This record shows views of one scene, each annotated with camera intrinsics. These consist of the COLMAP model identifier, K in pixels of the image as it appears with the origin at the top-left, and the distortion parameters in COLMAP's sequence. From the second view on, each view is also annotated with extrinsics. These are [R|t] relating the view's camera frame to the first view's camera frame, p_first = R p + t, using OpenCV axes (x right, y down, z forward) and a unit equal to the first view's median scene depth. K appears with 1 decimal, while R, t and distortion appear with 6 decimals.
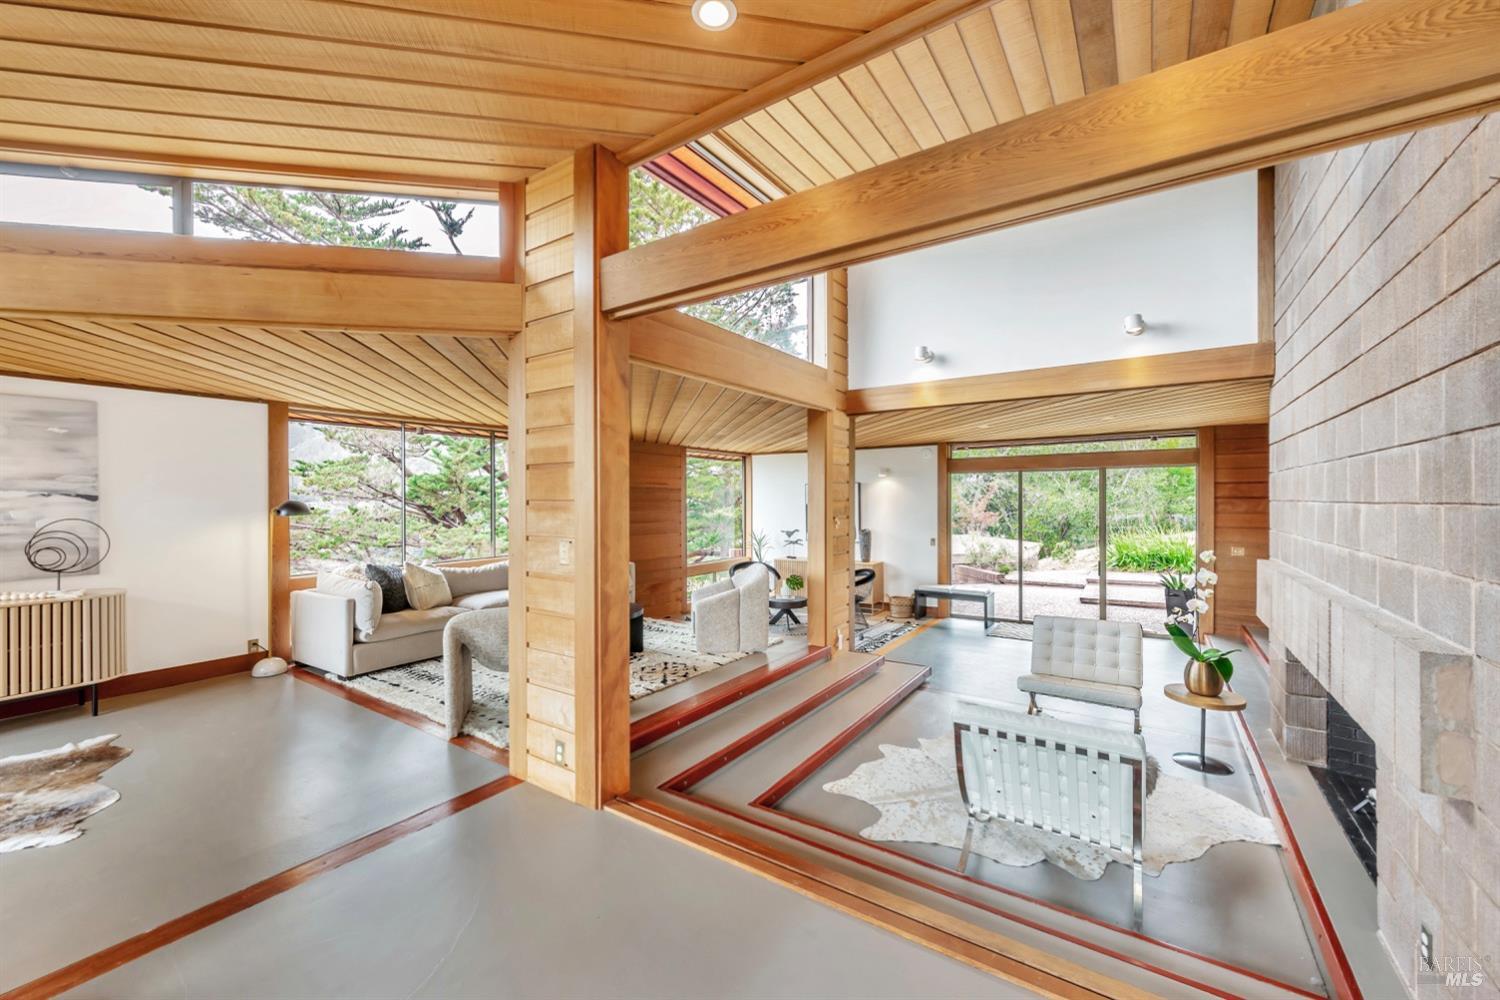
lens RADIAL K [[609.9, 0, 755.0], [0, 609.9, 499.6], [0, 0, 1]] dist [0.012917, -0.000093]
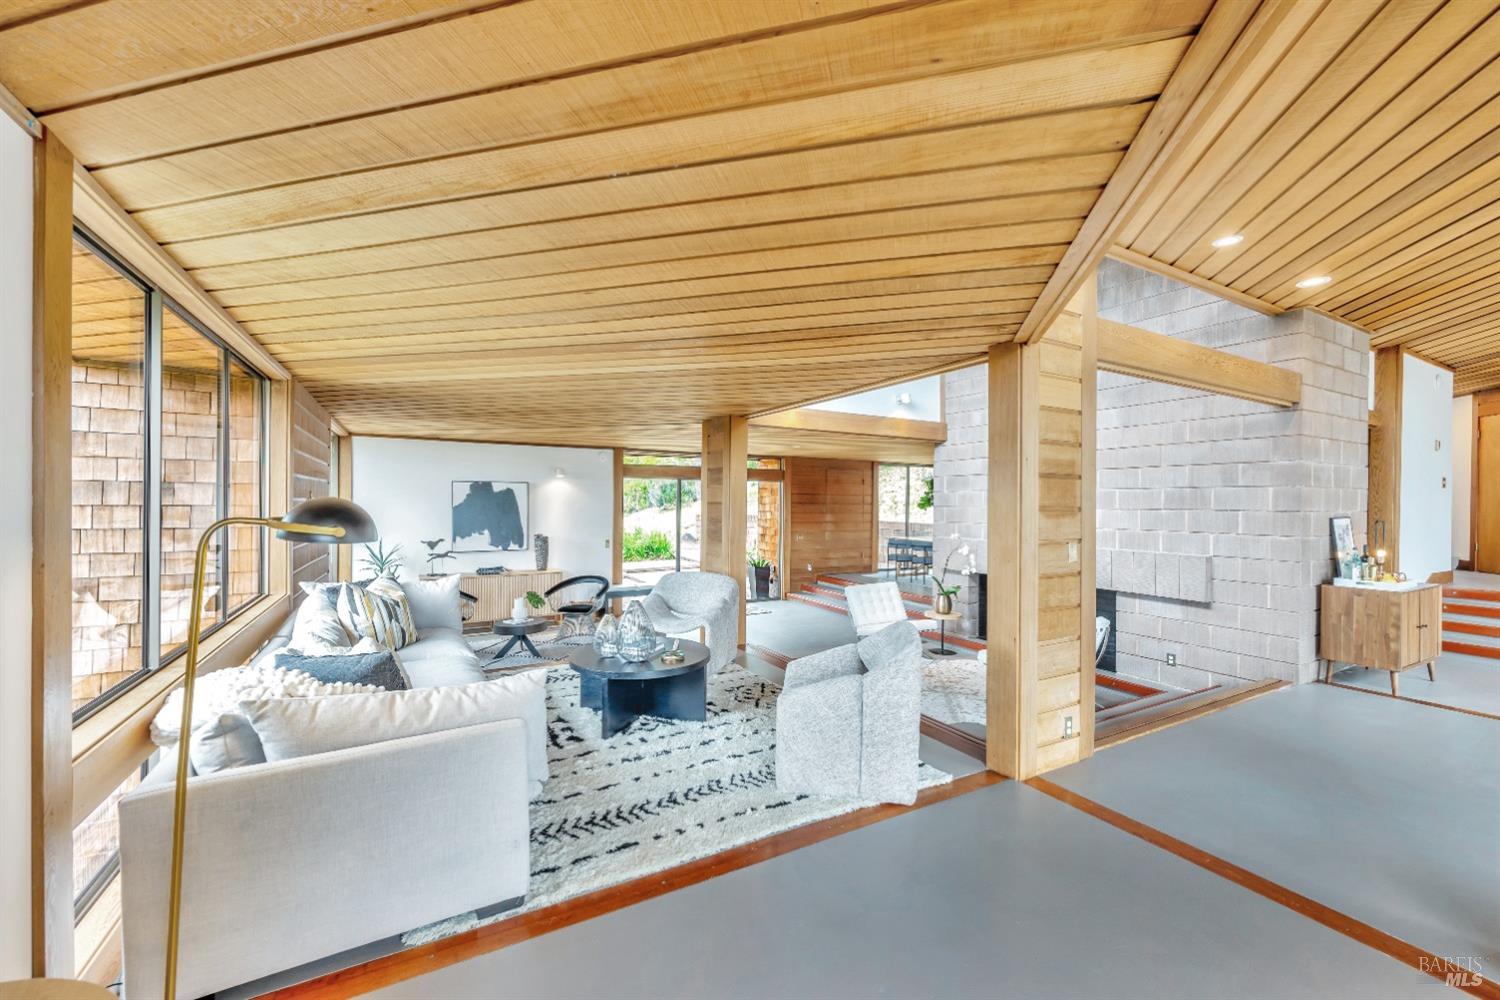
lens RADIAL K [[609.9, 0, 757.8], [0, 609.9, 499.1], [0, 0, 1]] dist [0.012917, -0.000093]
pose [[0.430263, 0.013249, 0.902607, -0.990573], [-0.011586, 0.999891, -0.009154, 0.001689], [-0.902629, -0.006519, 0.430369, 0.636212]]
